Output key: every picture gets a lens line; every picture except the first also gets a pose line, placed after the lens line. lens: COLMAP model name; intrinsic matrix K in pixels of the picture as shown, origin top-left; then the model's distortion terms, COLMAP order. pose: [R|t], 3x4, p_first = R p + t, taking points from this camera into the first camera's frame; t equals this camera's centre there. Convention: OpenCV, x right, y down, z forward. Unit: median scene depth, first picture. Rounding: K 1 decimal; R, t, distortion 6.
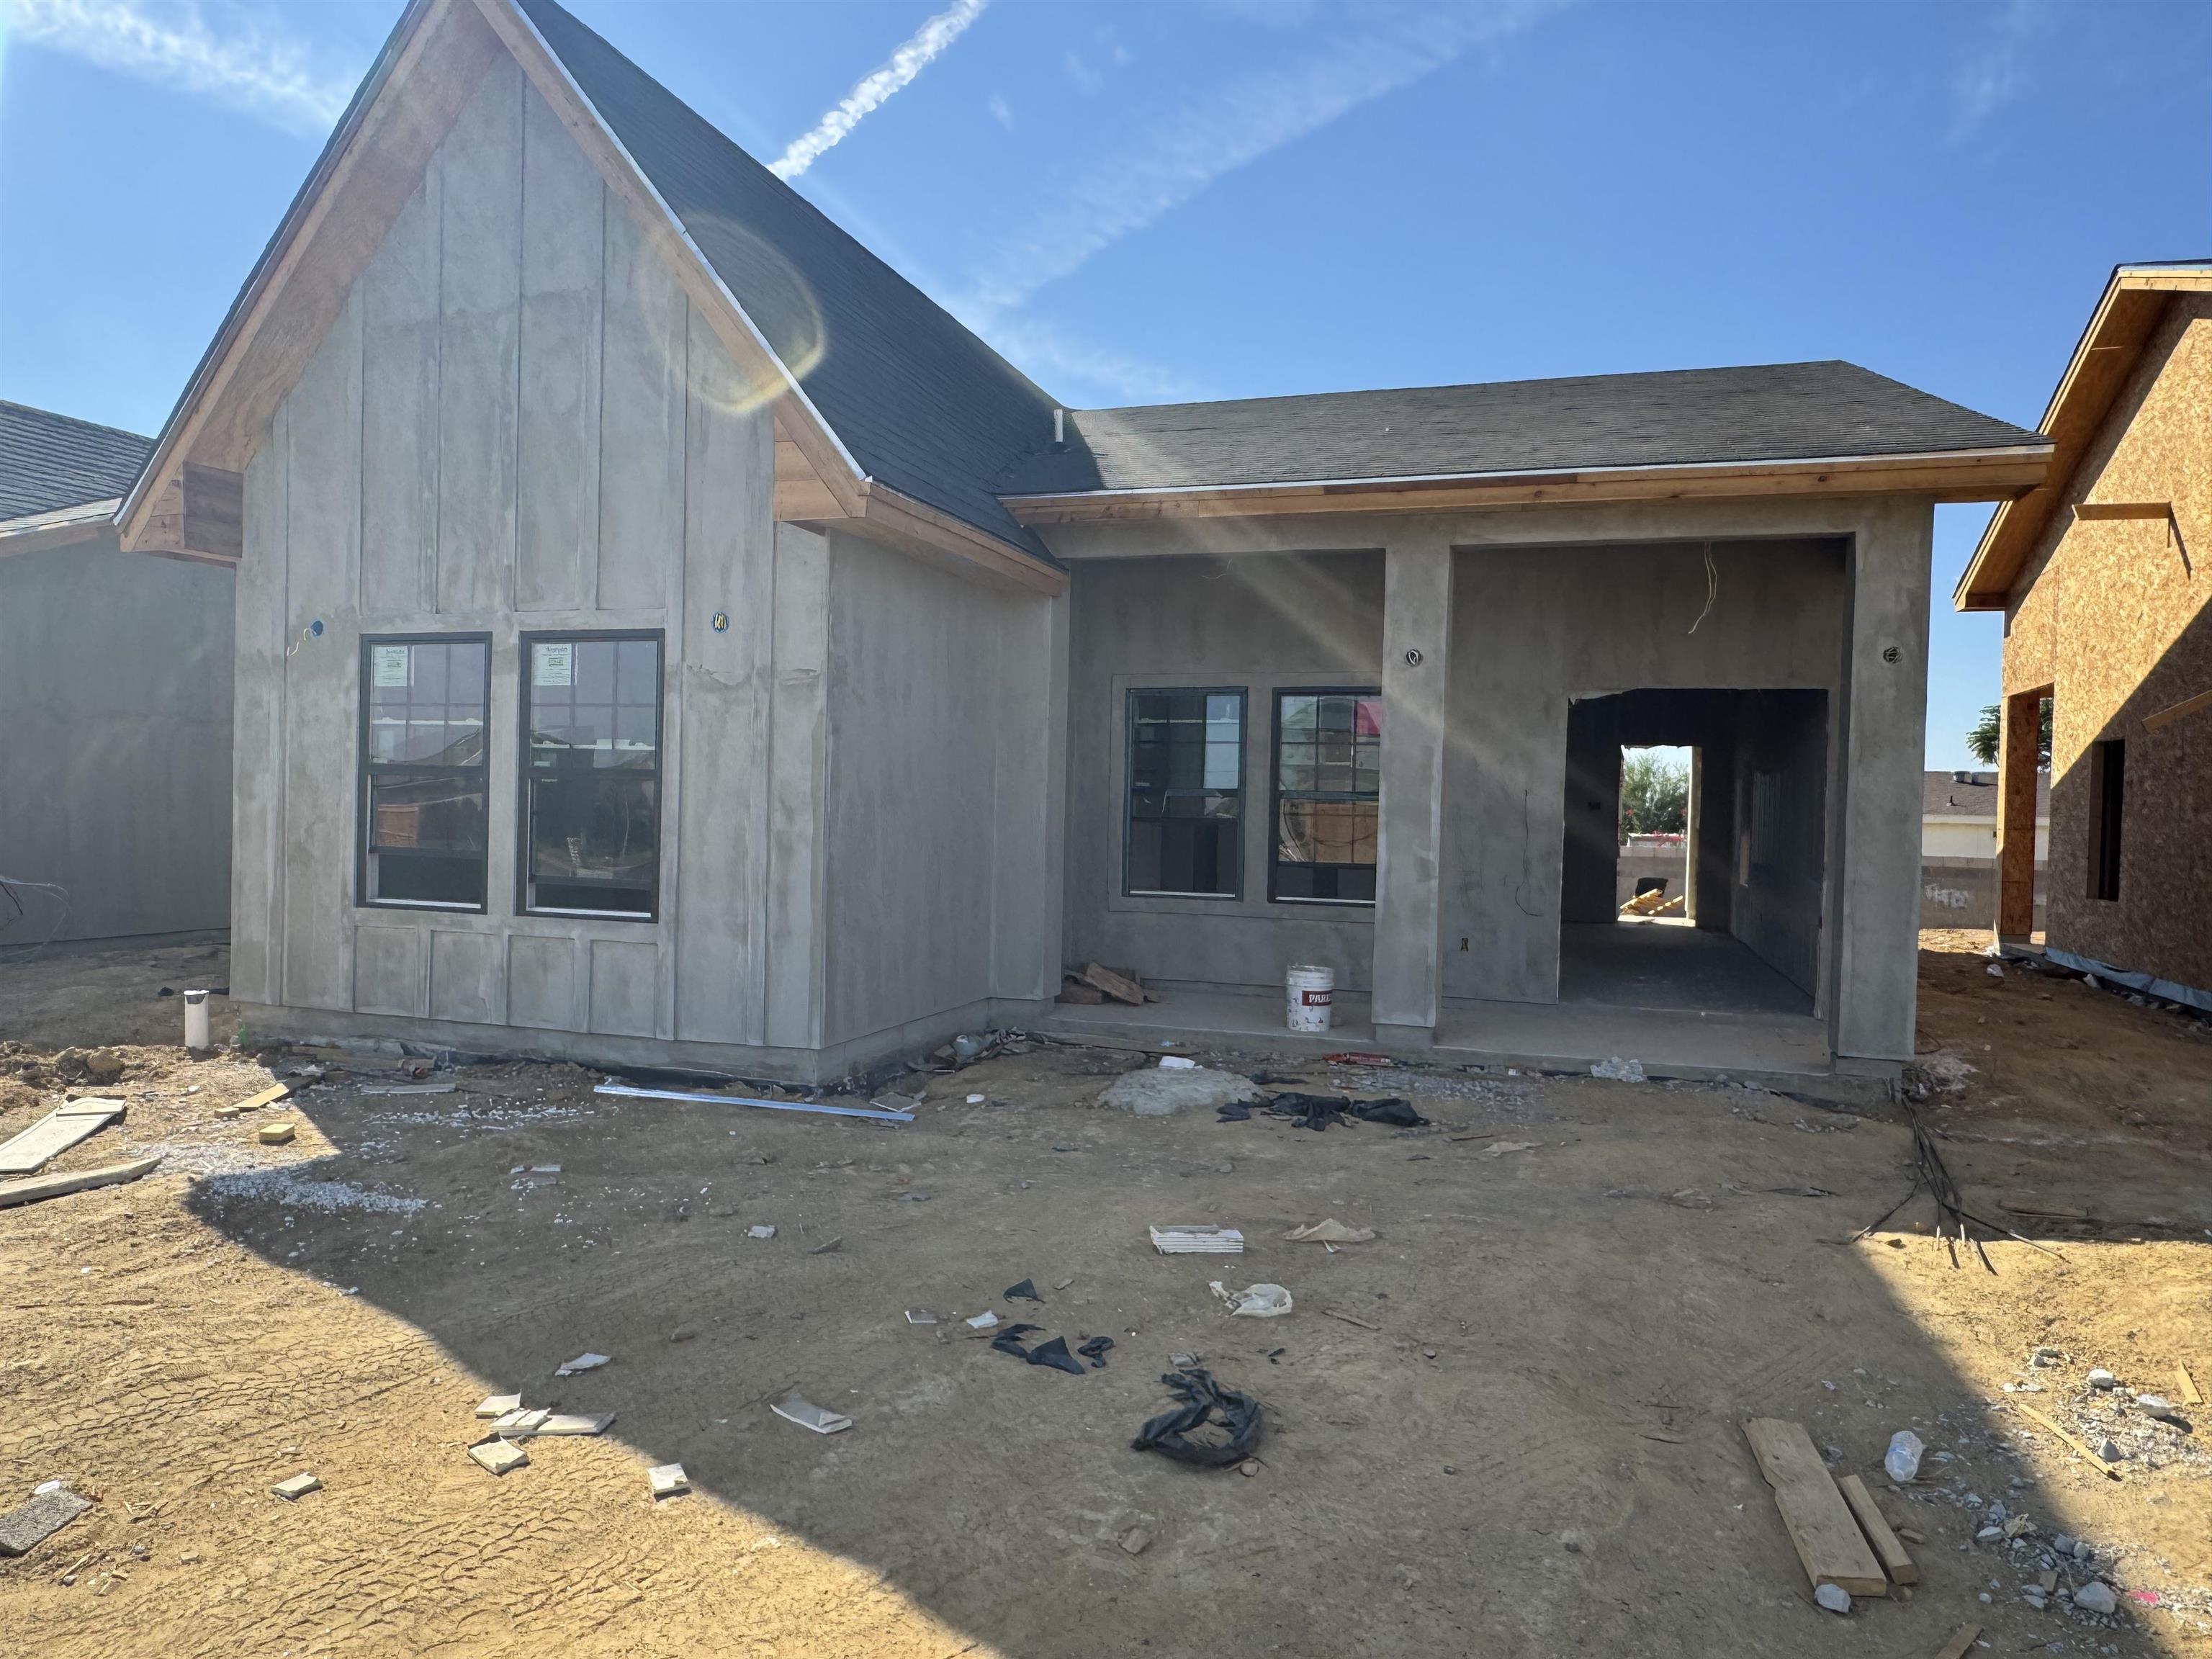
lens RADIAL K [[1535.7, 0, 1095.6], [0, 1535.7, 832.8], [0, 0, 1]] dist [-0.019507, 0.015067]
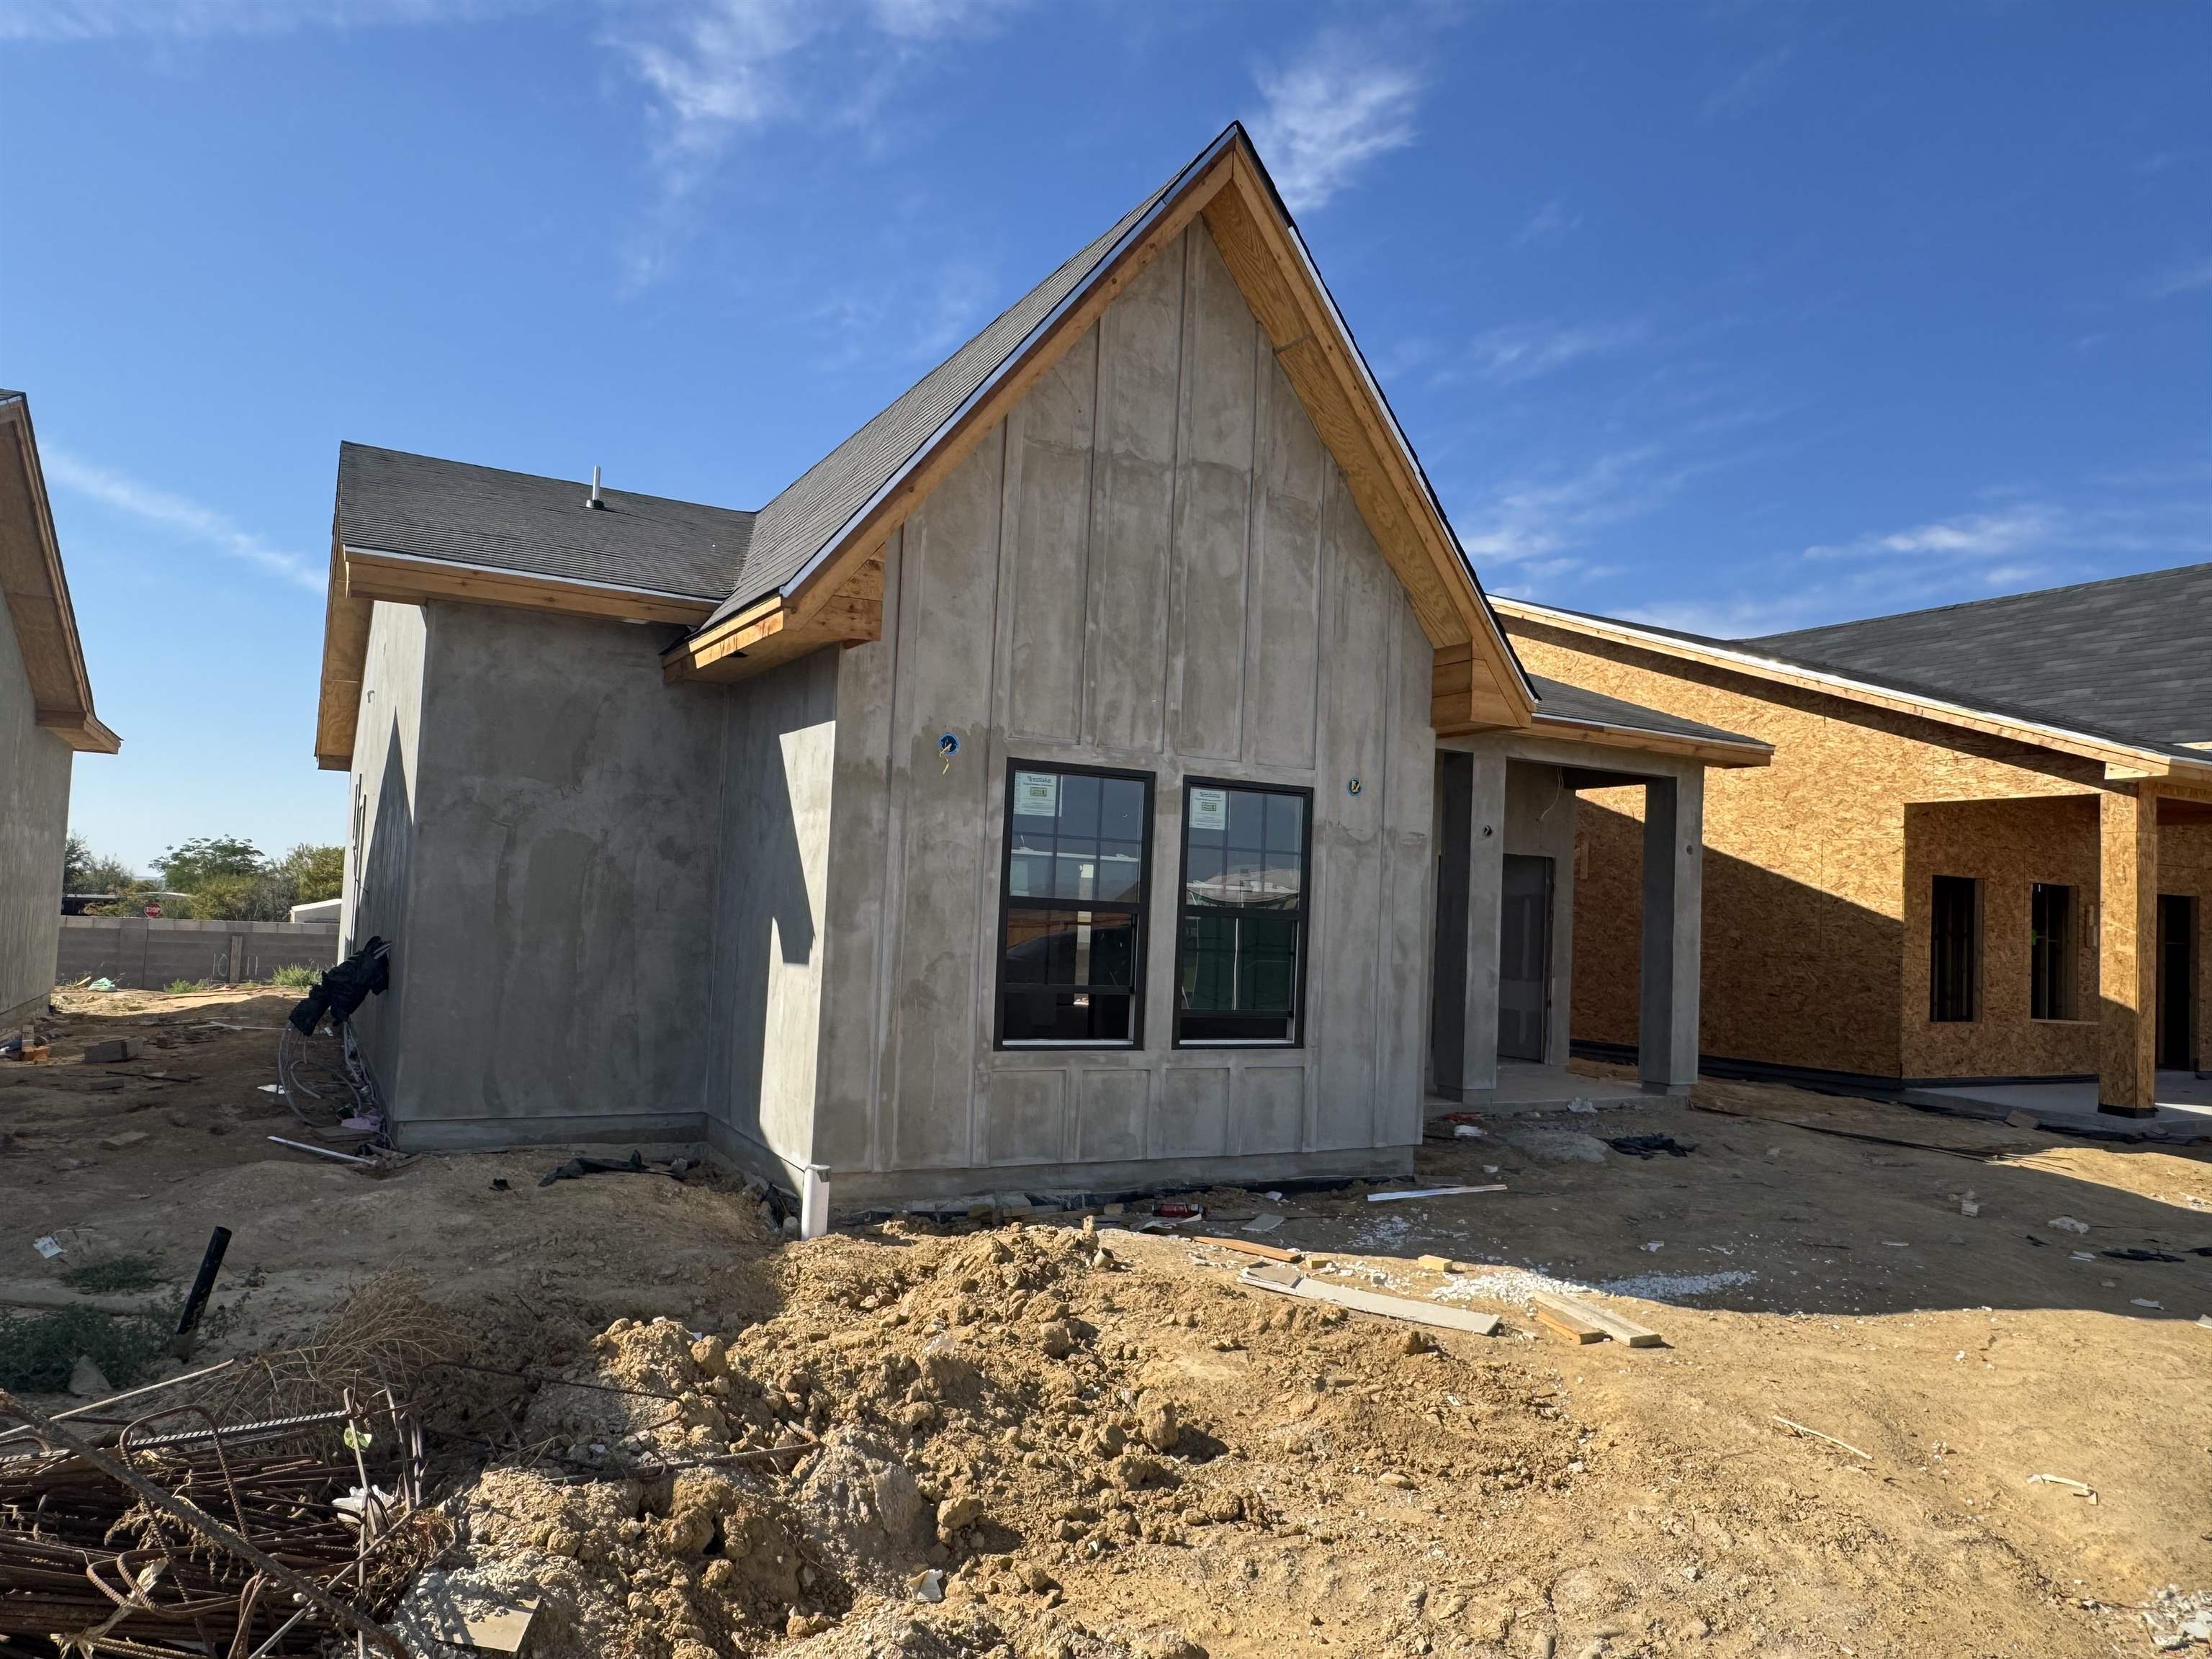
lens RADIAL K [[1489.1, 0, 1105.3], [0, 1489.1, 833.7], [0, 0, 1]] dist [-0.007780, 0.000081]
pose [[0.668085, 0.047754, 0.742551, -1.117647], [-0.011480, 0.998481, -0.053884, -0.034926], [-0.743996, 0.027474, 0.667619, 0.350543]]
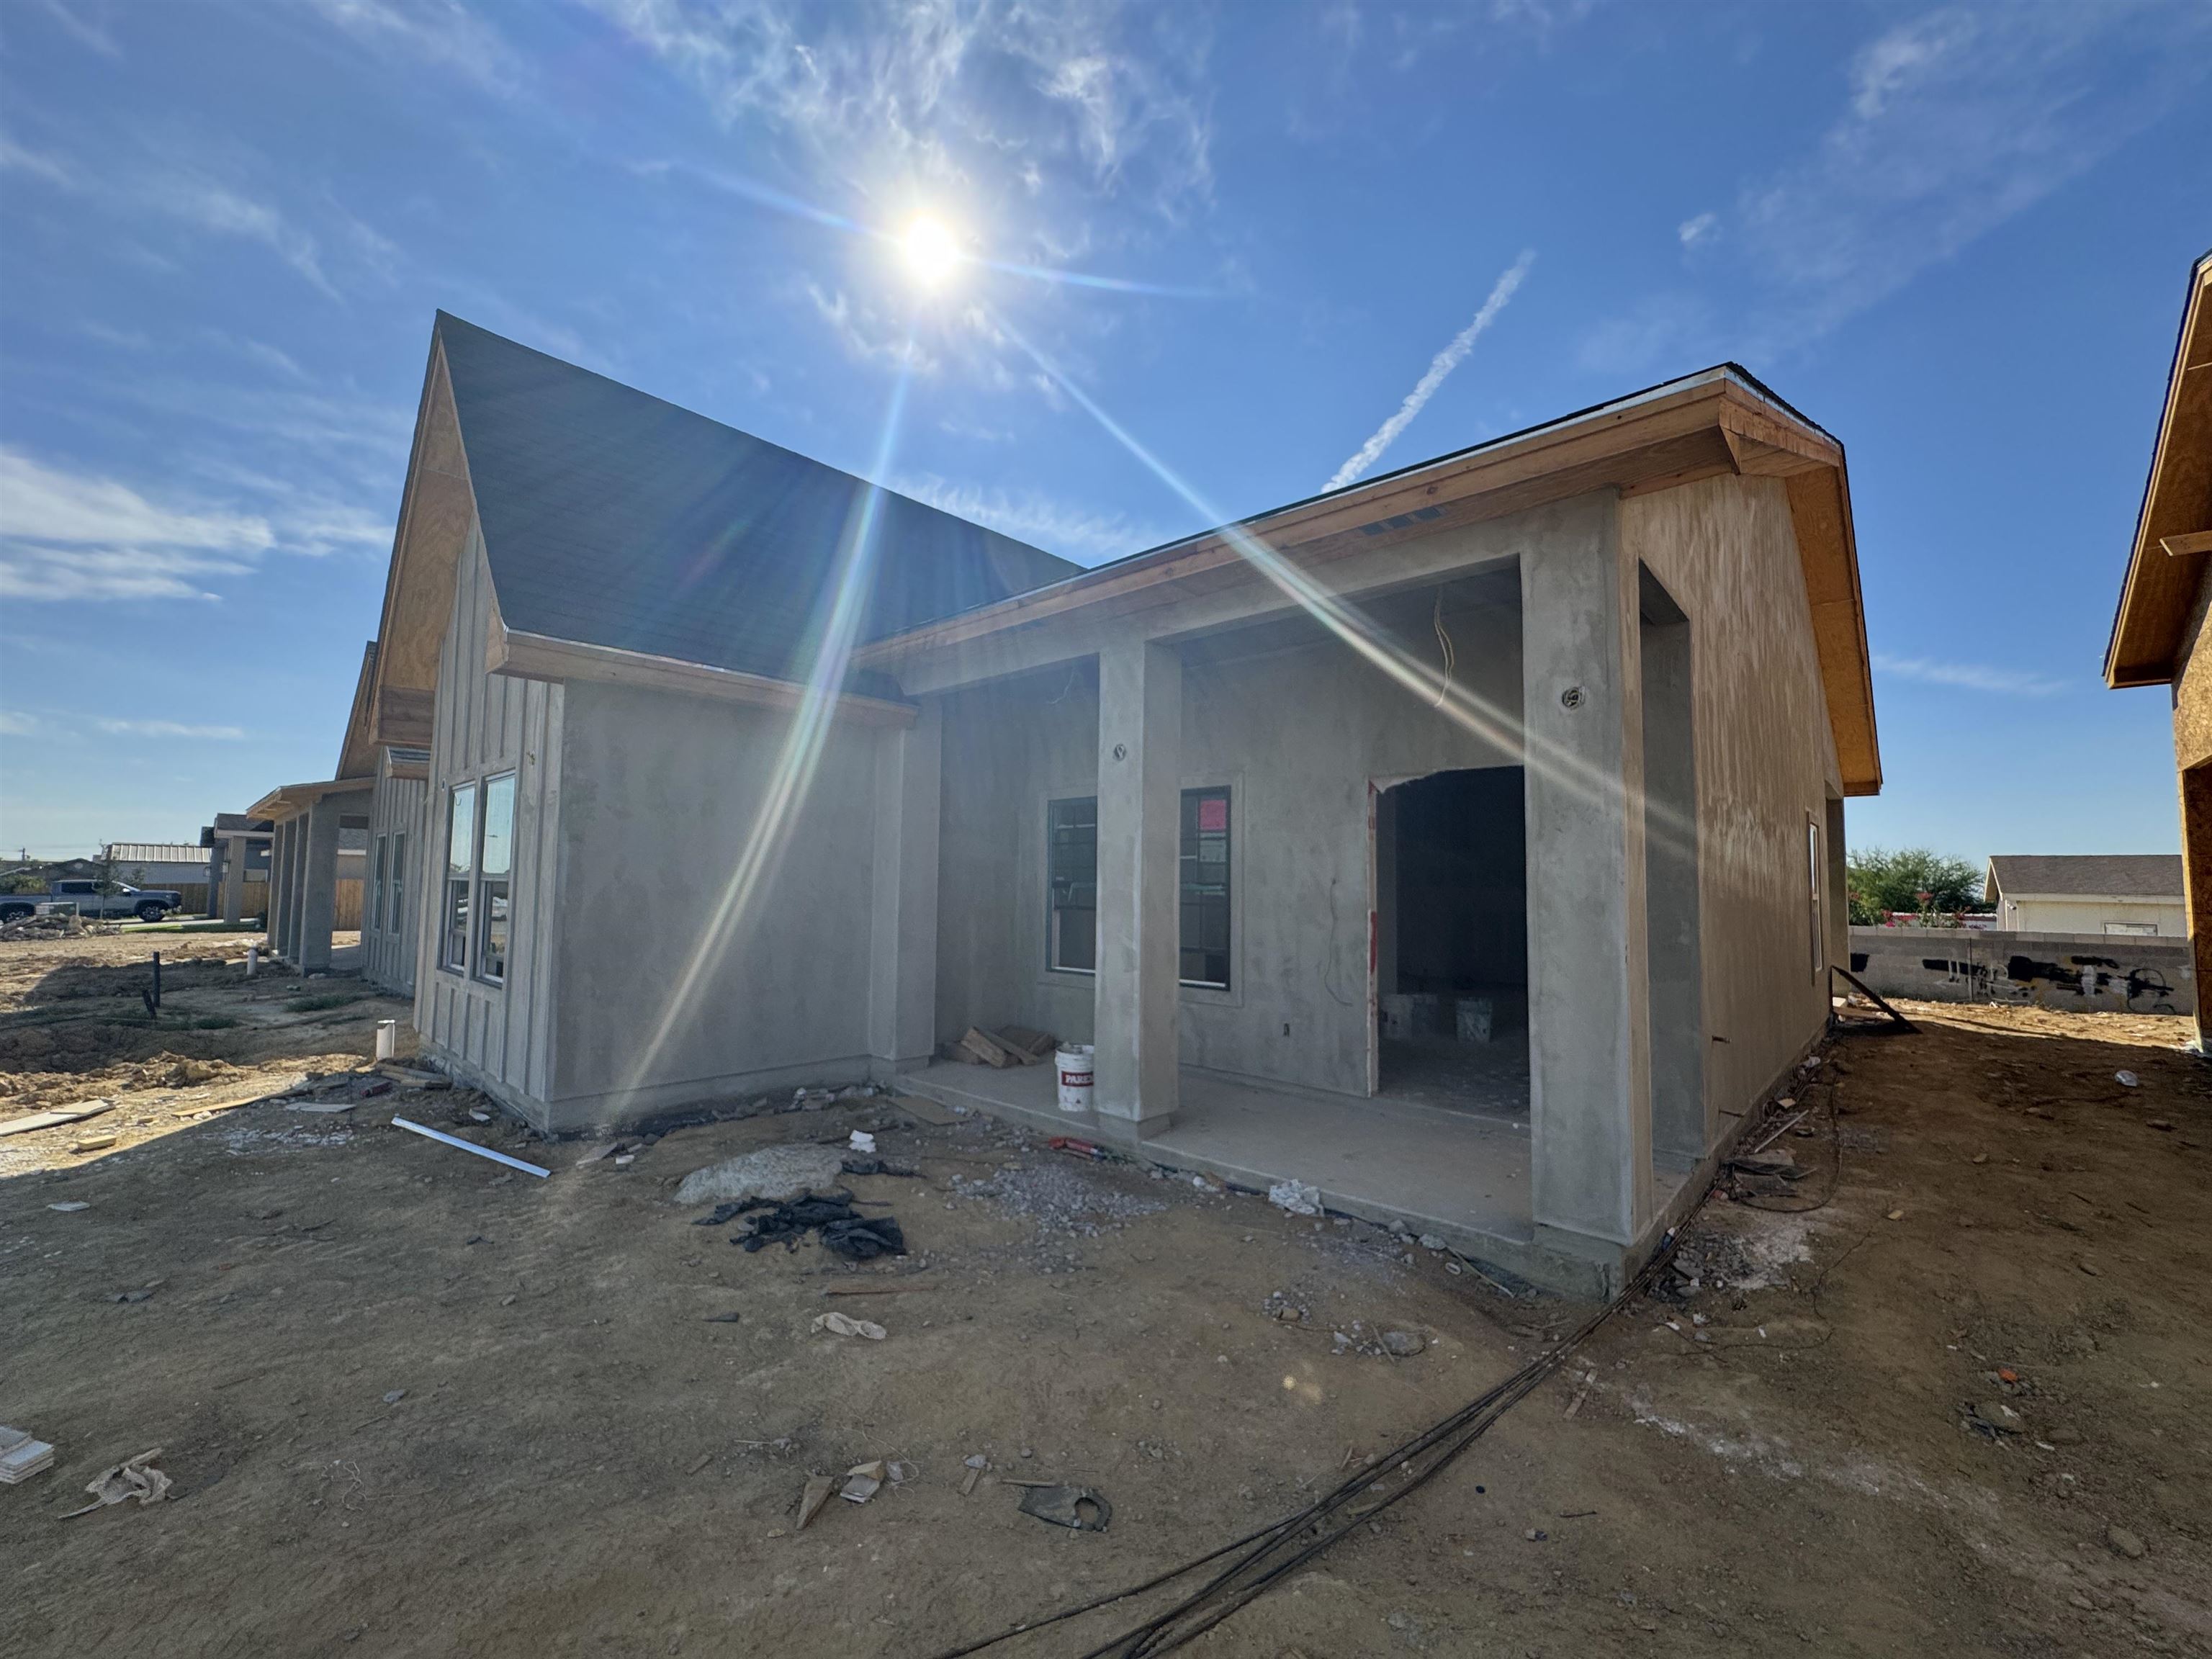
lens RADIAL K [[910.0, 0, 1112.4], [0, 910.0, 826.9], [0, 0, 1]] dist [-0.006405, -0.000486]
pose [[0.908084, -0.038002, -0.417060, 0.476827], [-0.000177, 0.995839, -0.091126, -0.008846], [0.418788, 0.082824, 0.904299, 0.470854]]
